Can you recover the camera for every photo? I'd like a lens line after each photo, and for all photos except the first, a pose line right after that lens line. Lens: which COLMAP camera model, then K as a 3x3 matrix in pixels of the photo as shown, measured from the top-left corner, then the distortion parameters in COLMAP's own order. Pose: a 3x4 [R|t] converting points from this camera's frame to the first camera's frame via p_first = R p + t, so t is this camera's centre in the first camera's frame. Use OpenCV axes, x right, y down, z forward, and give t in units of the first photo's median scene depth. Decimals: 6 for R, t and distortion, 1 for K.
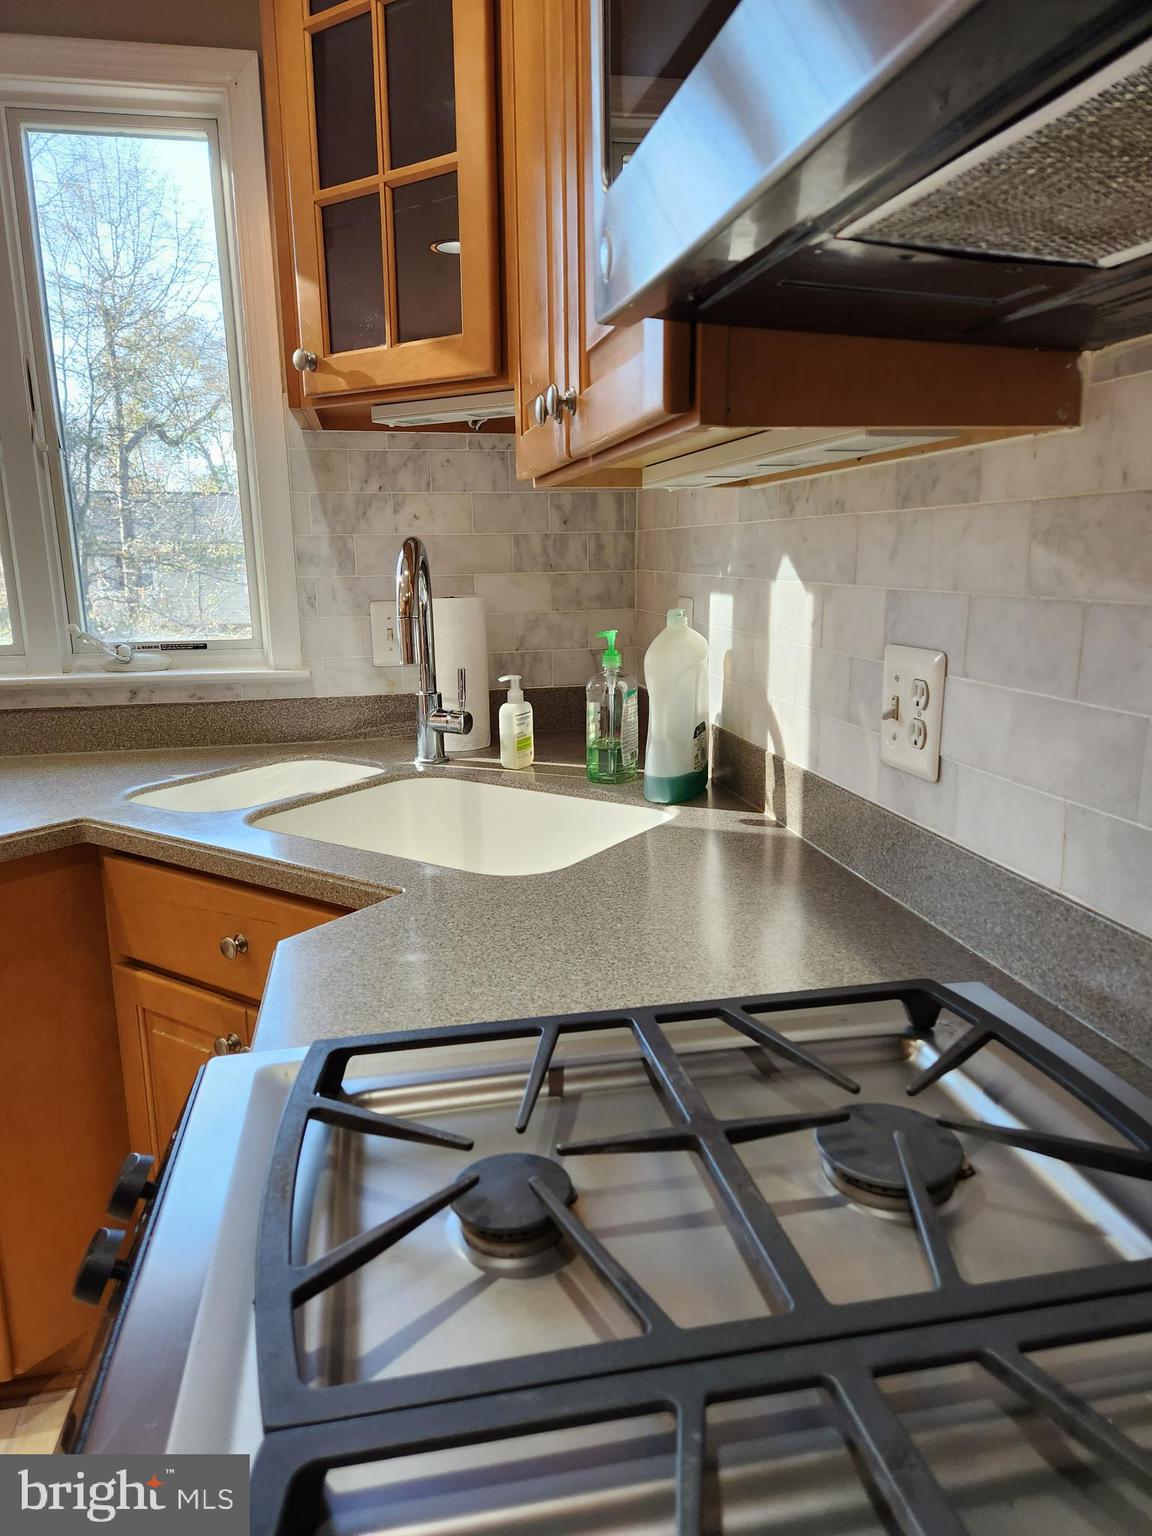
lens RADIAL K [[1037.7, 0, 564.4], [0, 1037.7, 773.1], [0, 0, 1]] dist [0.050882, -0.006530]
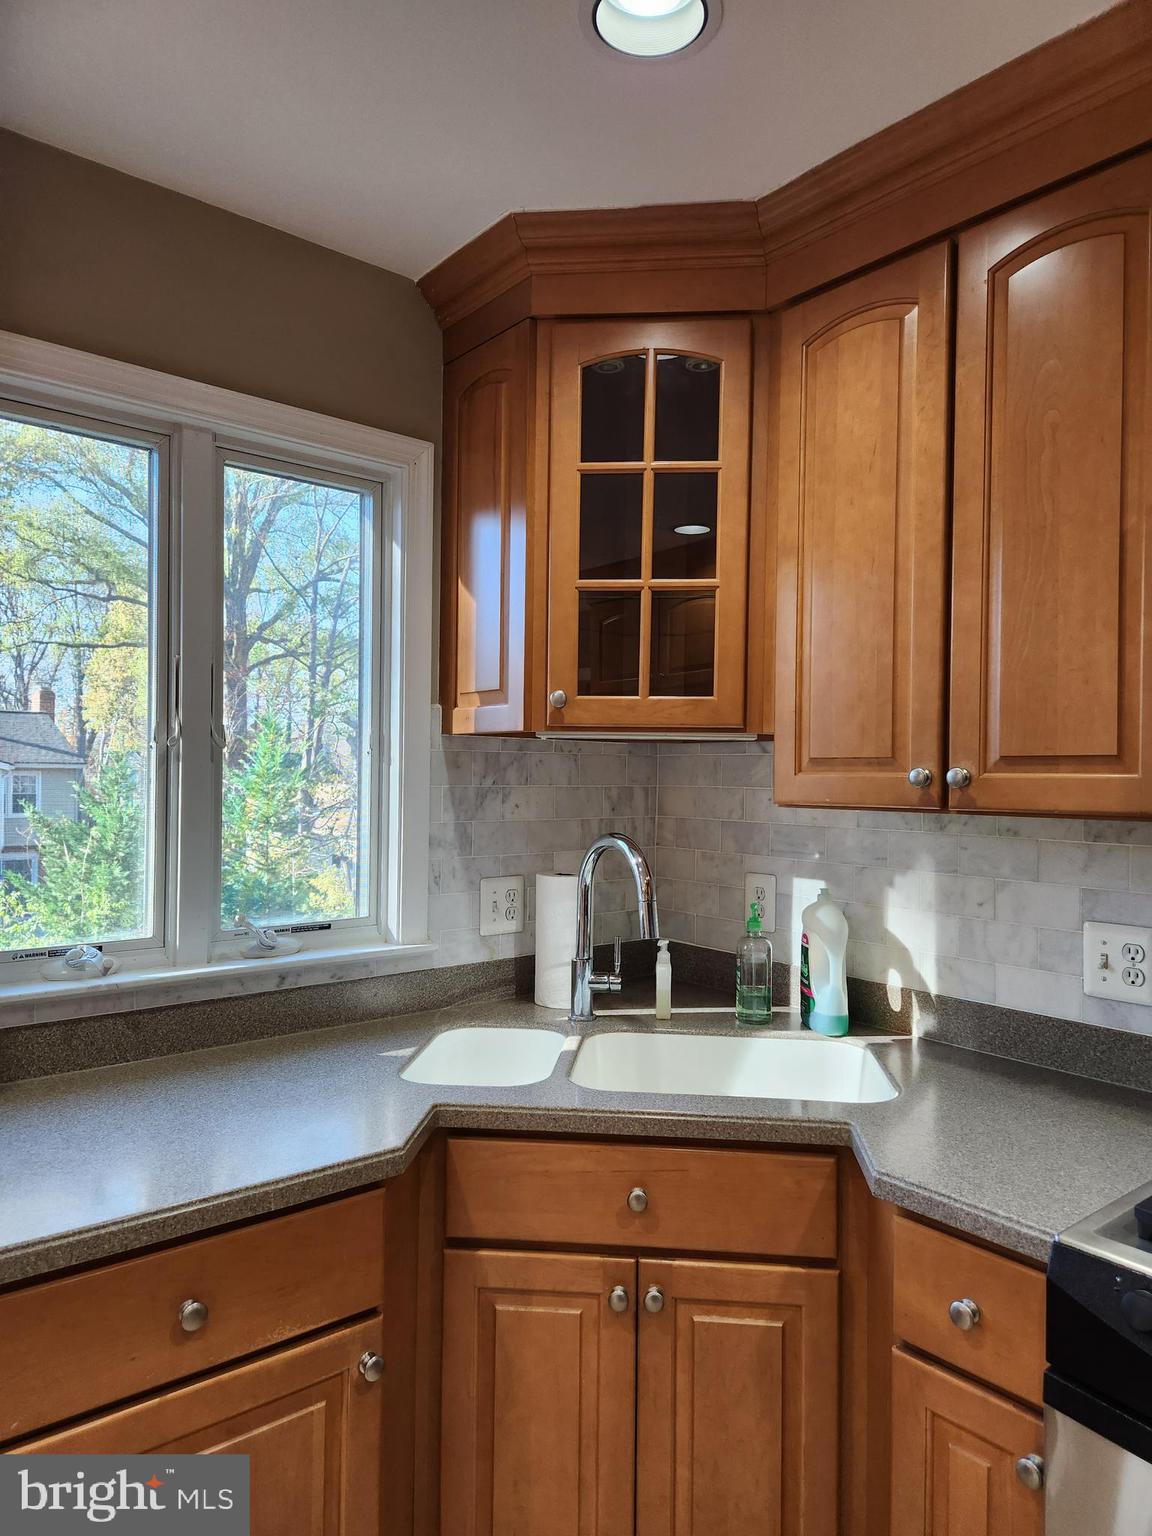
lens RADIAL K [[1037.7, 0, 590.5], [0, 1037.7, 764.9], [0, 0, 1]] dist [0.050882, -0.006530]
pose [[0.868853, 0.027509, 0.494305, -0.657271], [0.080110, 0.977484, -0.195211, -0.057097], [-0.488545, 0.209209, 0.847086, -0.039753]]
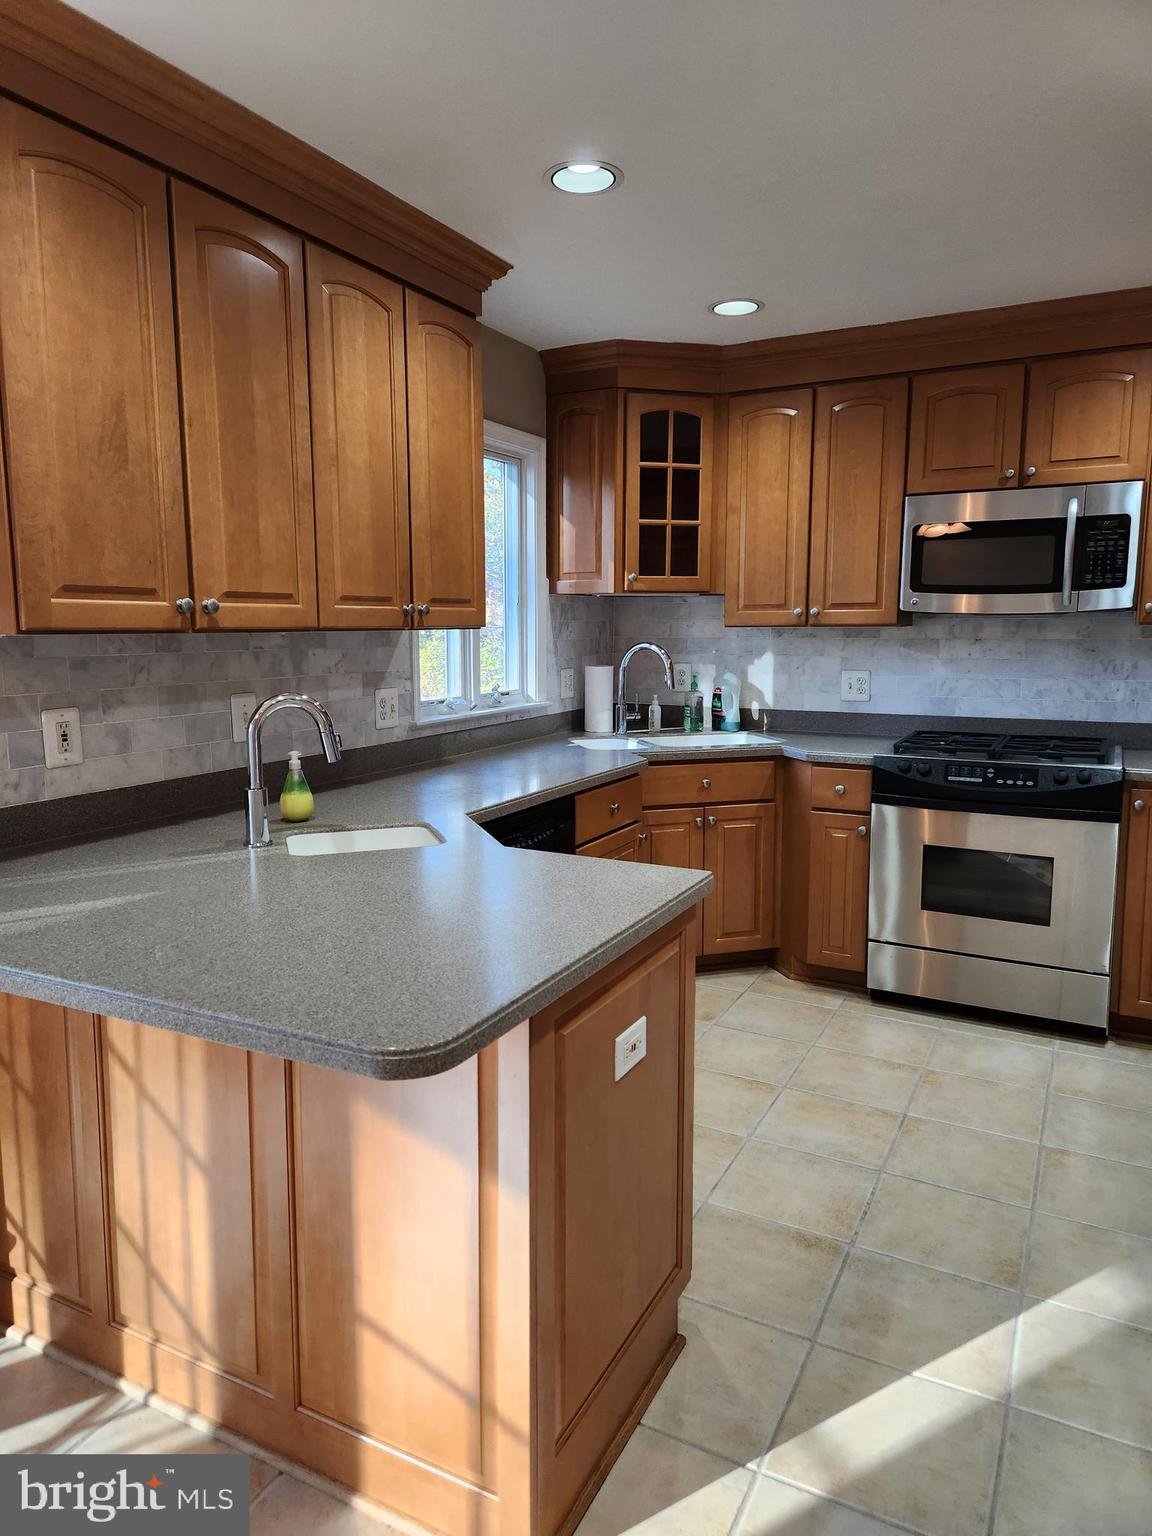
lens RADIAL K [[1037.7, 0, 577.0], [0, 1037.7, 764.2], [0, 0, 1]] dist [0.050882, -0.006530]
pose [[0.606999, -0.097772, 0.788665, -1.947109], [0.159662, 0.987172, -0.000502, 0.039470], [-0.778499, 0.126224, 0.614823, -0.350261]]
